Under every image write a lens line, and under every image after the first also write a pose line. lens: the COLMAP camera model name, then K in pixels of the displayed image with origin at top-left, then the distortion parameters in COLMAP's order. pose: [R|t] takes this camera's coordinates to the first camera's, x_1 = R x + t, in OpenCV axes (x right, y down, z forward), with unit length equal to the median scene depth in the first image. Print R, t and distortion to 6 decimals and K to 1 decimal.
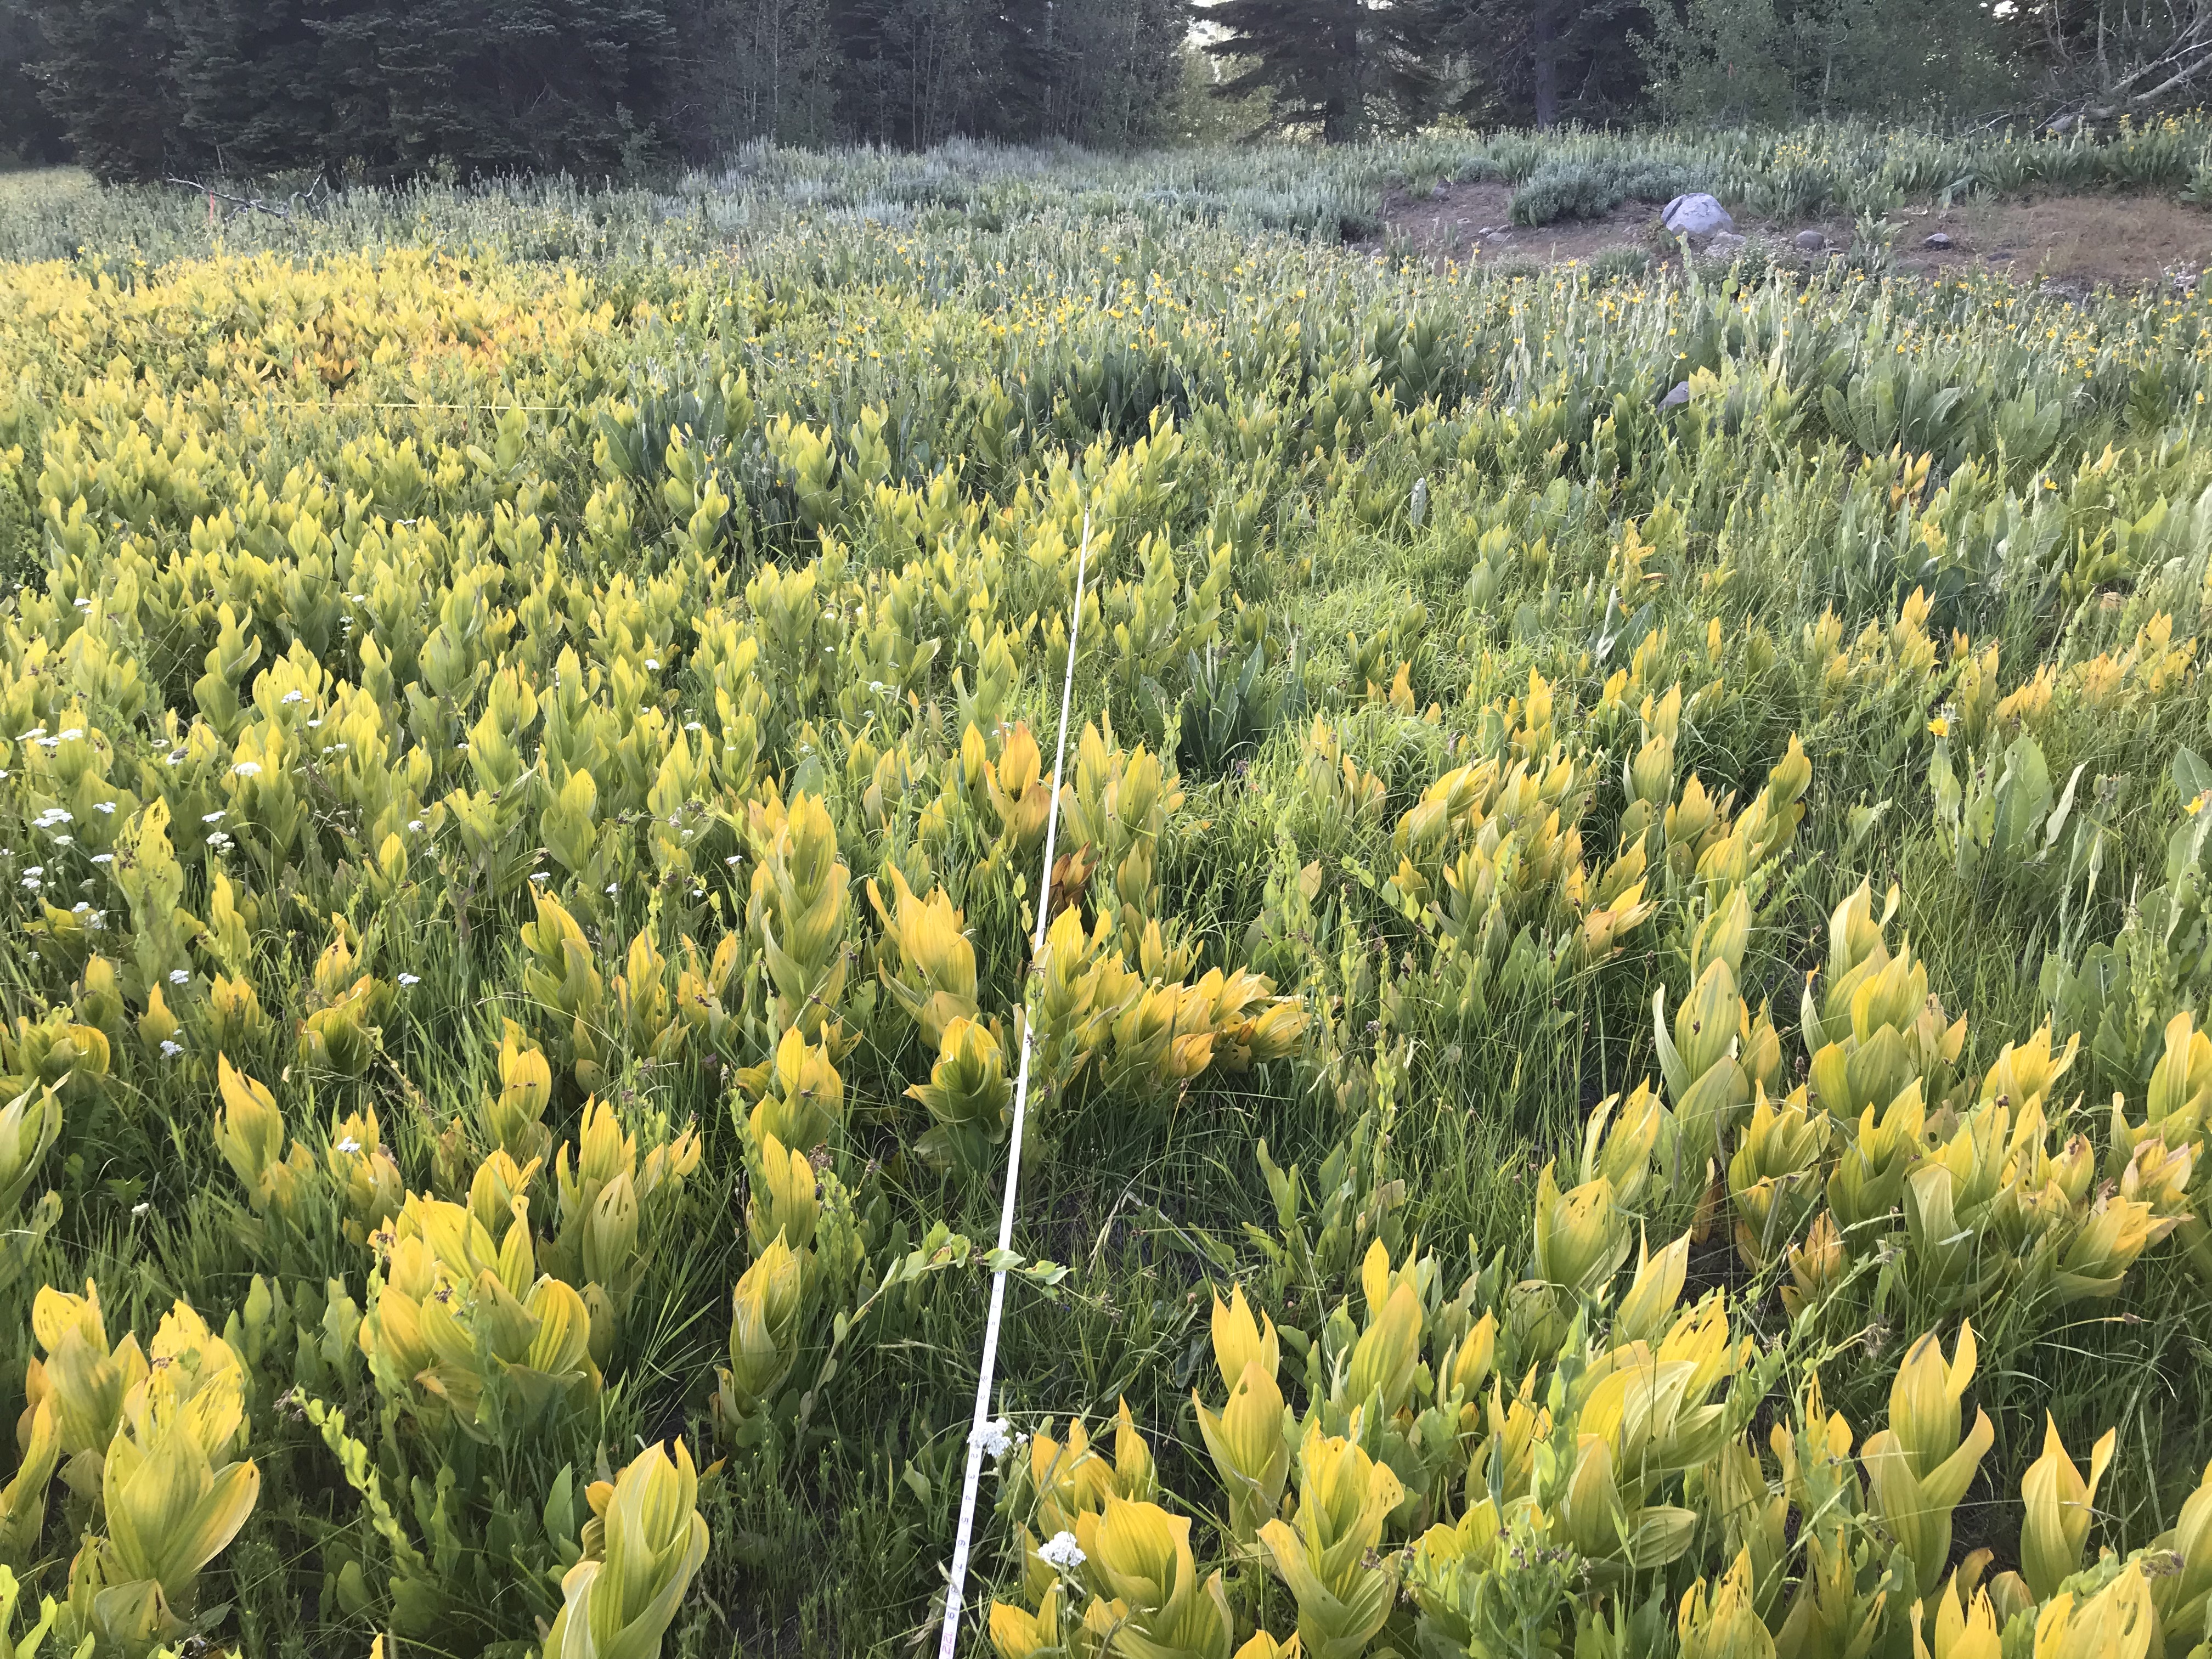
lens RADIAL K [[1762.1, 0, 1106.0], [0, 1762.1, 829.5], [0, 0, 1]] dist [-0.006380, -0.004881]
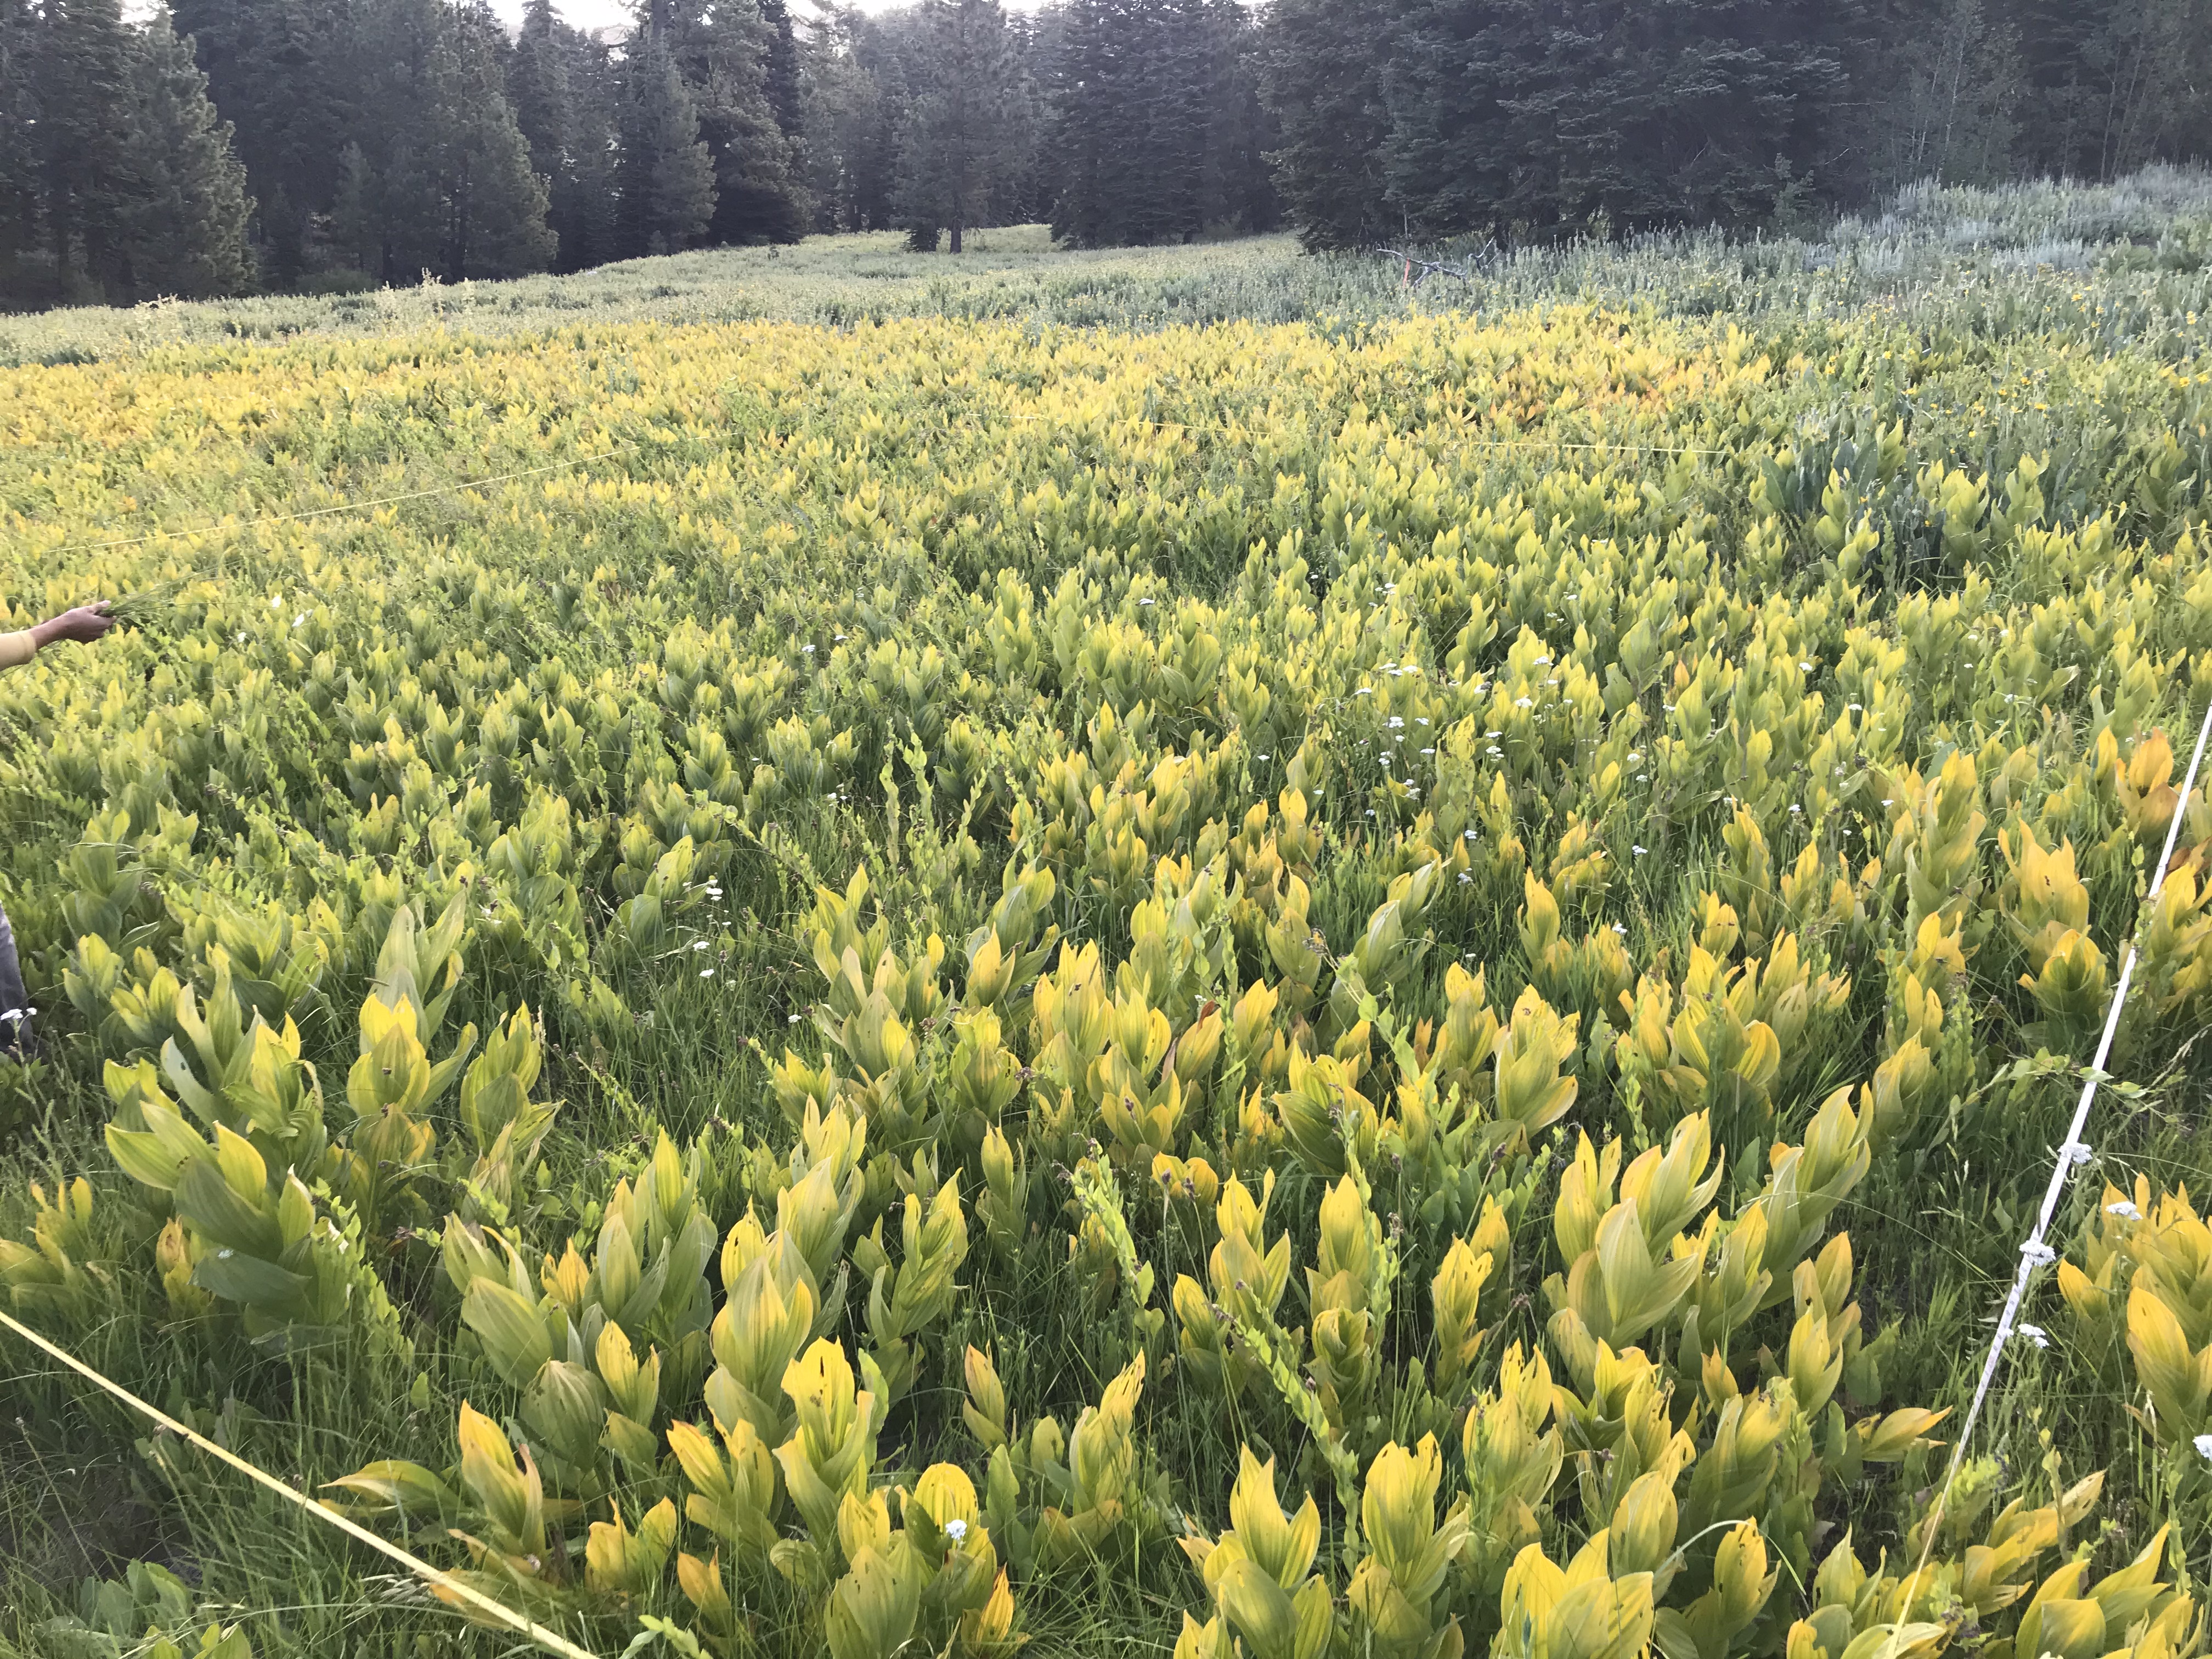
lens RADIAL K [[1767.7, 0, 1106.0], [0, 1767.7, 829.5], [0, 0, 1]] dist [0.010261, 0.021523]
pose [[0.835132, 0.133961, -0.533488, 0.004138], [-0.145845, 0.989104, 0.020061, 0.047545], [0.530362, 0.061053, 0.845570, -0.209855]]
